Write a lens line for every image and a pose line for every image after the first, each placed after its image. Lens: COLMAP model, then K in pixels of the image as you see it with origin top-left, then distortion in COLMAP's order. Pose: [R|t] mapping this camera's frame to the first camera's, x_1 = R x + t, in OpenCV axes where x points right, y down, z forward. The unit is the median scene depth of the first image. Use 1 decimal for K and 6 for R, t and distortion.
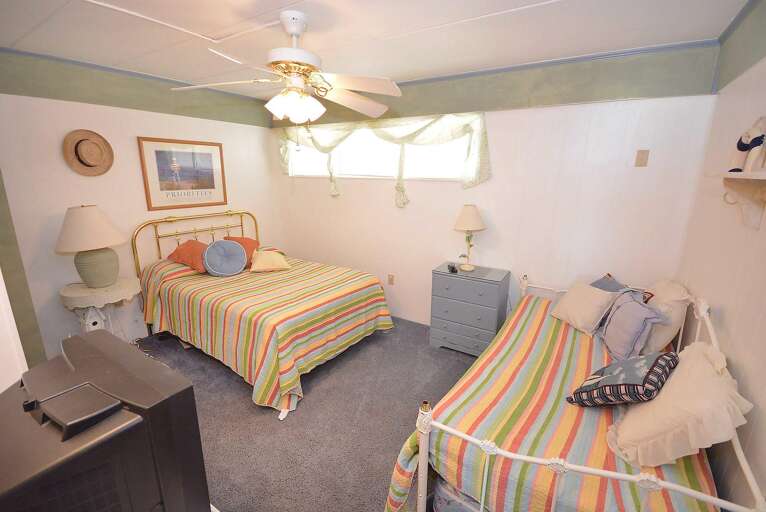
lens RADIAL K [[337.7, 0, 381.9], [0, 337.7, 257.4], [0, 0, 1]] dist [0.005298, -0.007036]
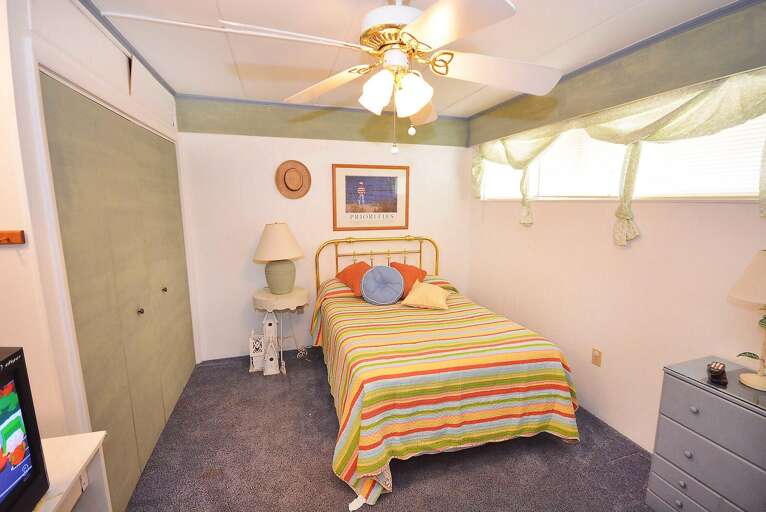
lens RADIAL K [[337.7, 0, 382.6], [0, 337.7, 256.3], [0, 0, 1]] dist [0.005298, -0.007036]
pose [[0.760859, 0.095891, -0.641793, 0.131245], [-0.154258, 0.987398, -0.035347, -0.043677], [0.630316, 0.125896, 0.766063, 0.283059]]
